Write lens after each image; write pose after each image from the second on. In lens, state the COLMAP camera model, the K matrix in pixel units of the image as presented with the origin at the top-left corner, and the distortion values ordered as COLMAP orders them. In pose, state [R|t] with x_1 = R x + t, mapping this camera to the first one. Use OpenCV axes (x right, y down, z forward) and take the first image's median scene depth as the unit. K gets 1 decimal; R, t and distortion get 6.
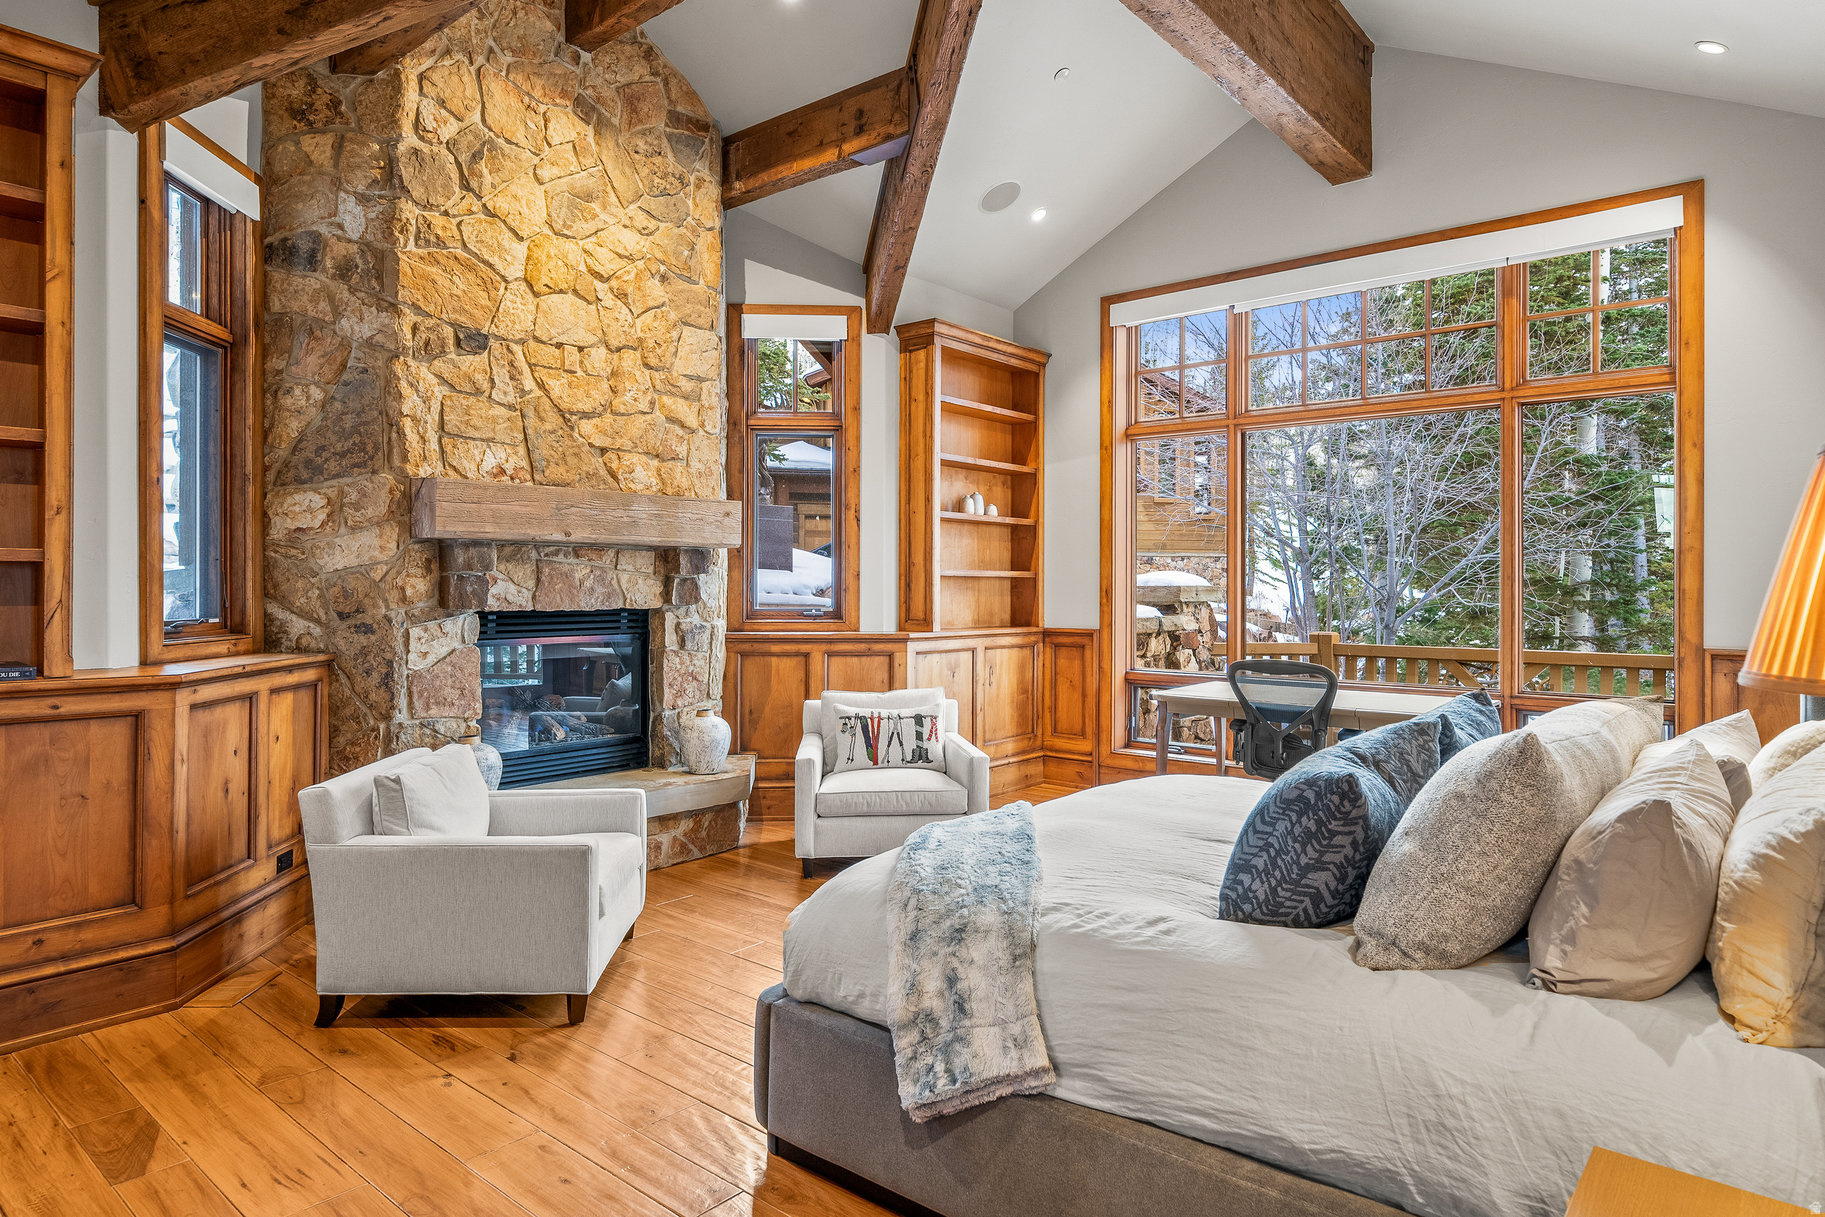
lens RADIAL K [[1055.6, 0, 913.4], [0, 1055.6, 592.4], [0, 0, 1]] dist [0.004243, 0.000070]
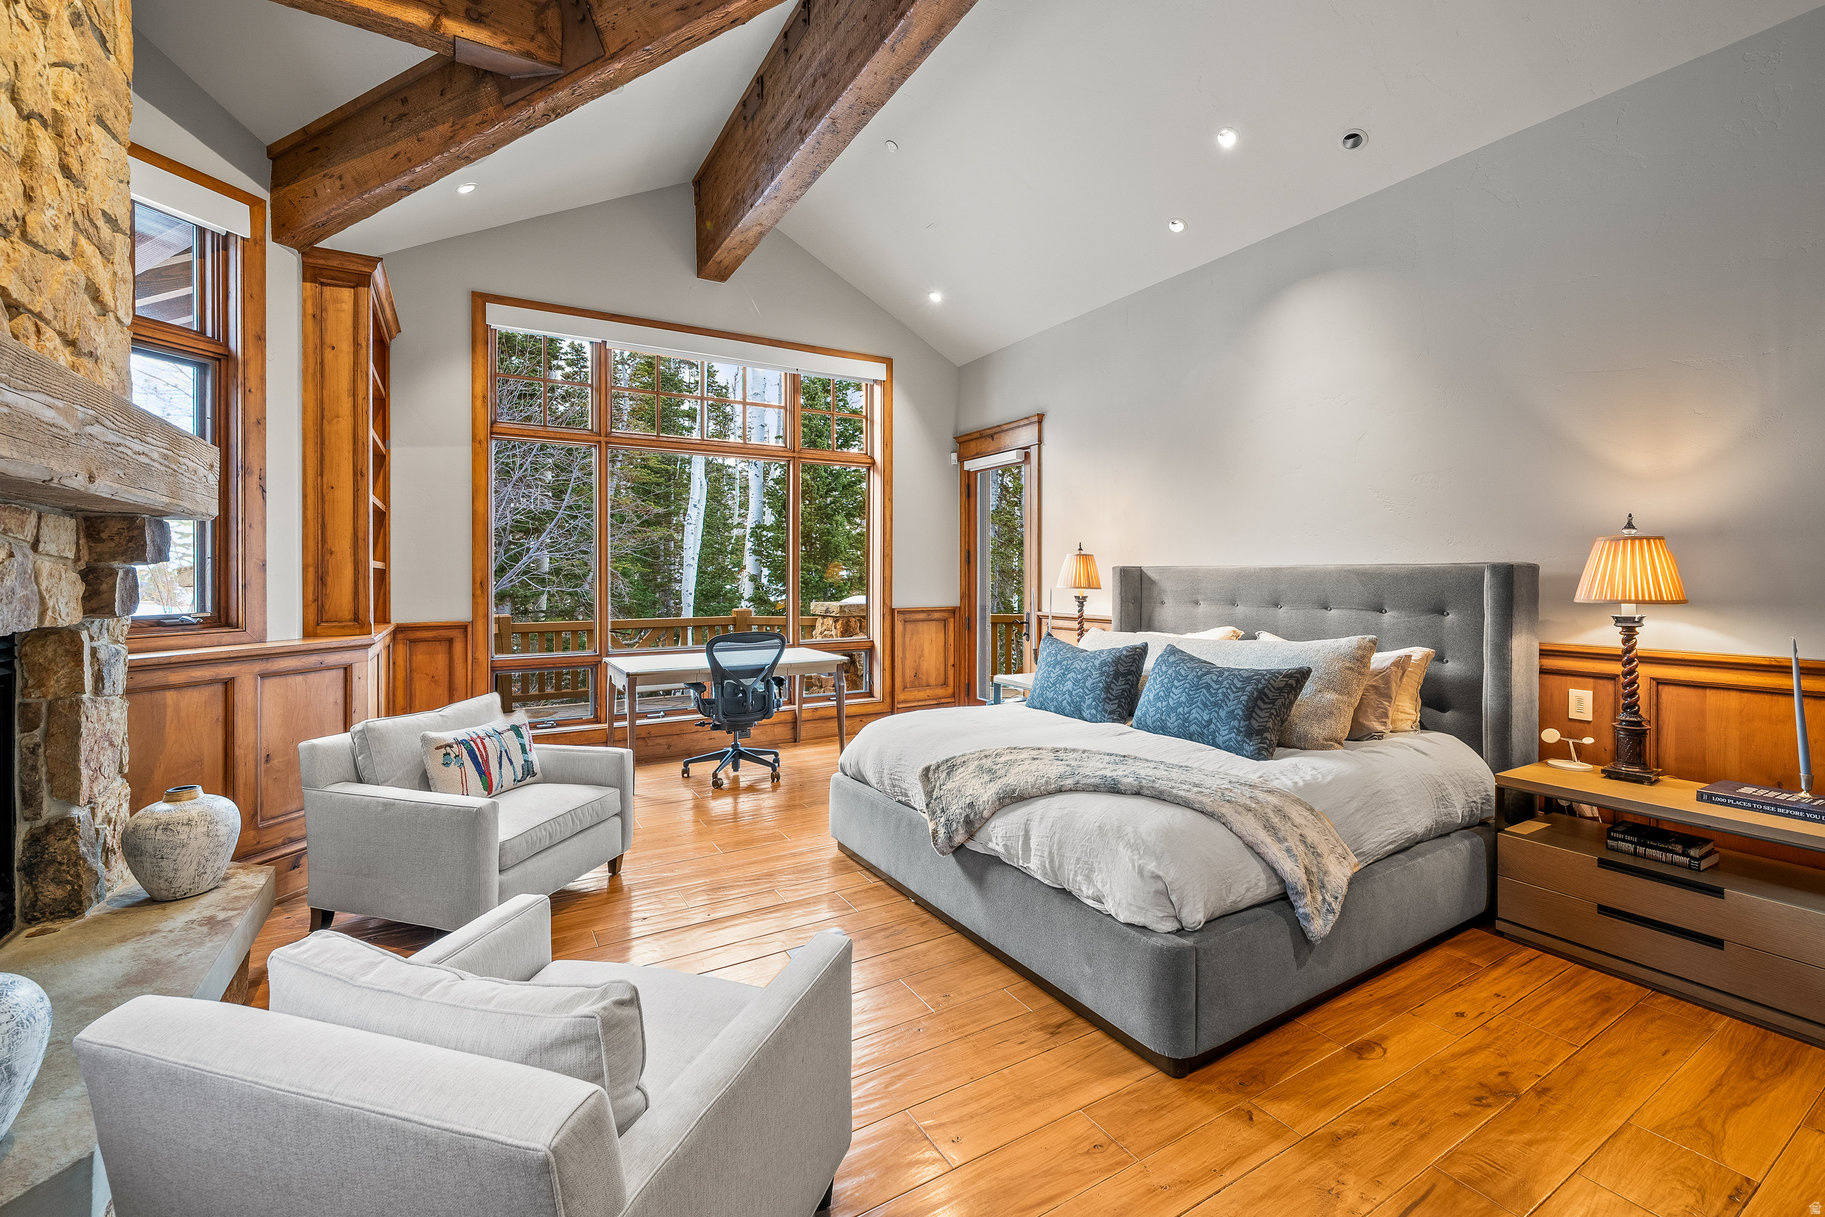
lens RADIAL K [[758.4, 0, 901.0], [0, 758.4, 580.8], [0, 0, 1]] dist [-0.000447, -0.000103]
pose [[0.342469, -0.011926, 0.939453, -0.411301], [0.012468, 0.999889, 0.008149, -0.004472], [-0.939446, 0.008922, 0.342580, 0.416613]]
